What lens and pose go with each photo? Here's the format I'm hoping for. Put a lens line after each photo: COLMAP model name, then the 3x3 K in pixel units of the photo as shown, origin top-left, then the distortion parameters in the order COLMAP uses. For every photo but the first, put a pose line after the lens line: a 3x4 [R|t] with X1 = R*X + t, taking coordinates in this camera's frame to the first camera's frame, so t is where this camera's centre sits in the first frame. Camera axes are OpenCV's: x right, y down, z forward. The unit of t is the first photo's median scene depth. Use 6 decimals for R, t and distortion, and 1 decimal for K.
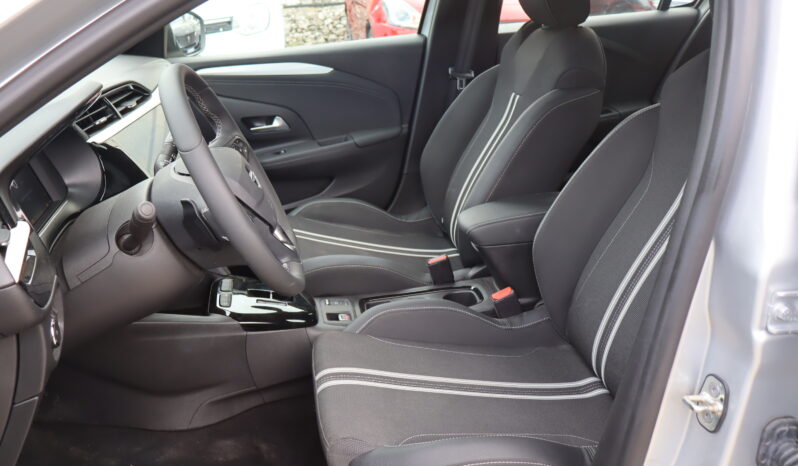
lens RADIAL K [[683.8, 0, 397.4], [0, 683.8, 231.0], [0, 0, 1]] dist [-0.016872, 0.023597]
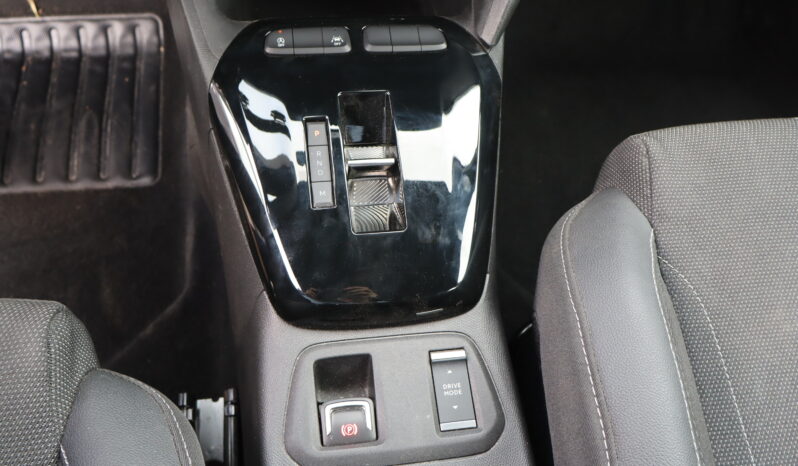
lens RADIAL K [[683.8, 0, 404.2], [0, 683.8, 235.1], [0, 0, 1]] dist [-0.016872, 0.023597]
pose [[-0.050950, 0.833406, -0.550308, 0.006586], [-0.475545, 0.464301, 0.747182, -0.097233], [0.878215, 0.299765, 0.372666, 0.725409]]
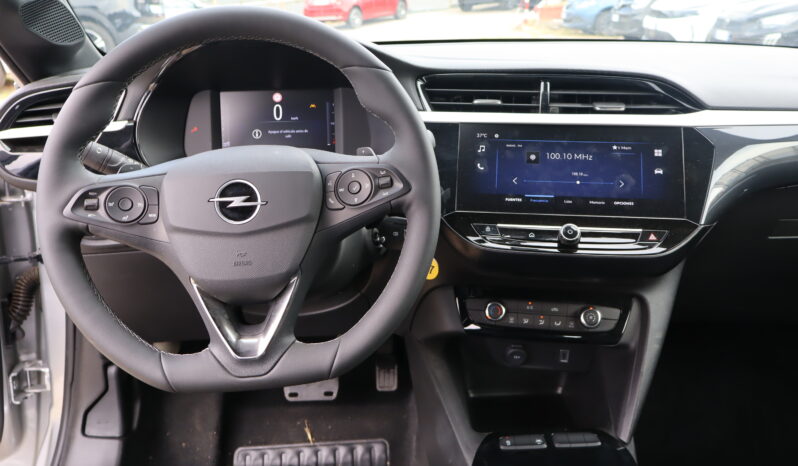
lens RADIAL K [[683.8, 0, 400.0], [0, 683.8, 230.7], [0, 0, 1]] dist [-0.016872, 0.023597]
pose [[-0.157497, 0.358873, -0.920003, 0.194795], [-0.362586, 0.845545, 0.391901, -0.195385], [0.918546, 0.395303, -0.003048, 0.635376]]
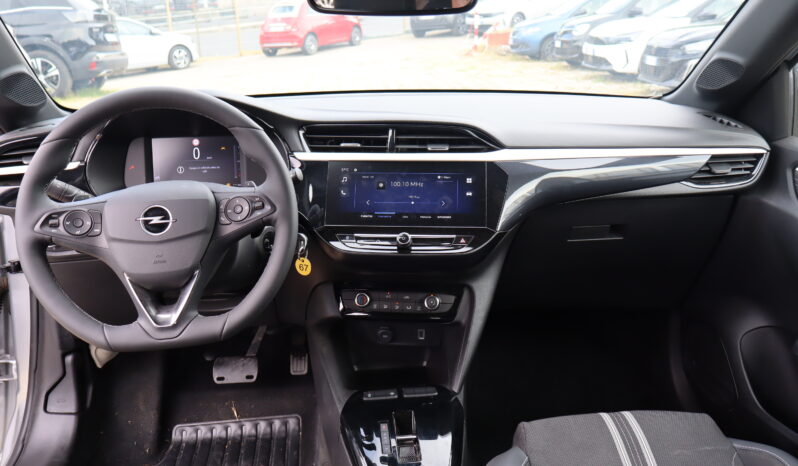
lens RADIAL K [[683.8, 0, 403.5], [0, 683.8, 230.0], [0, 0, 1]] dist [-0.016872, 0.023597]
pose [[-0.096916, 0.332205, -0.938215, 0.343808], [-0.367899, 0.863932, 0.343906, -0.277412], [0.924801, 0.378498, 0.038489, 0.705625]]
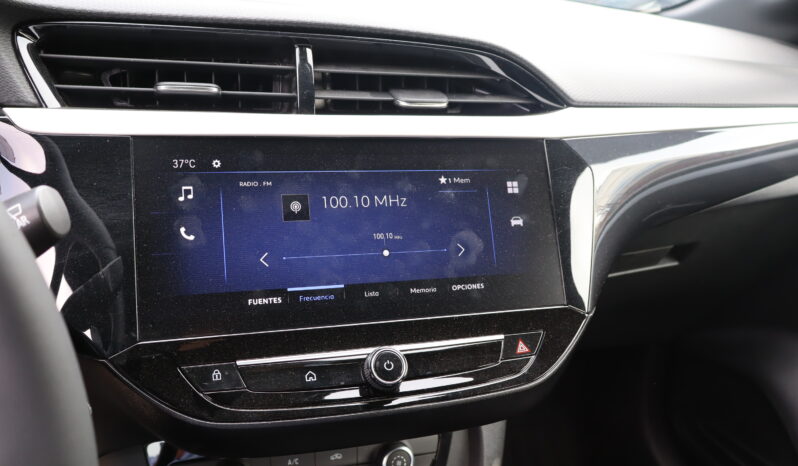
lens RADIAL K [[683.8, 0, 399.0], [0, 683.8, 239.7], [0, 0, 1]] dist [-0.016872, 0.023597]
pose [[0.287424, 0.438939, -0.851305, -0.048065], [-0.460552, 0.842651, 0.278982, -0.159657], [0.839809, 0.311884, 0.444353, 0.628509]]
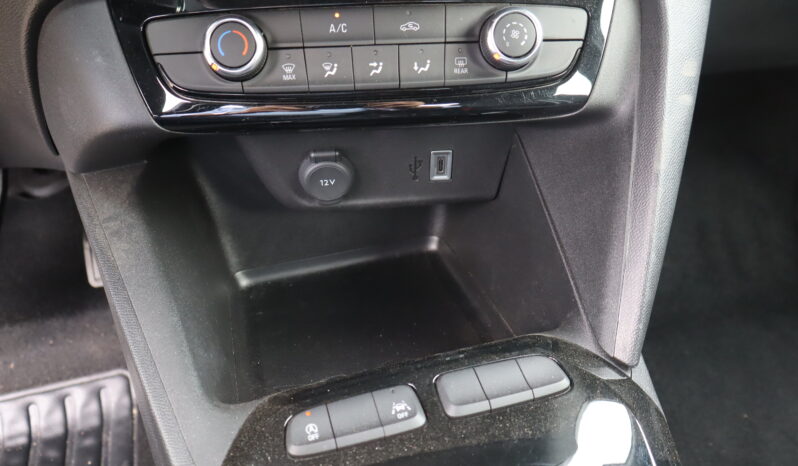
lens RADIAL K [[683.8, 0, 400.5], [0, 683.8, 233.6], [0, 0, 1]] dist [-0.016872, 0.023597]
pose [[0.089178, 0.558355, -0.824795, -0.086837], [-0.363690, 0.789169, 0.494915, -0.037658], [0.927242, 0.255834, 0.273445, 0.723266]]
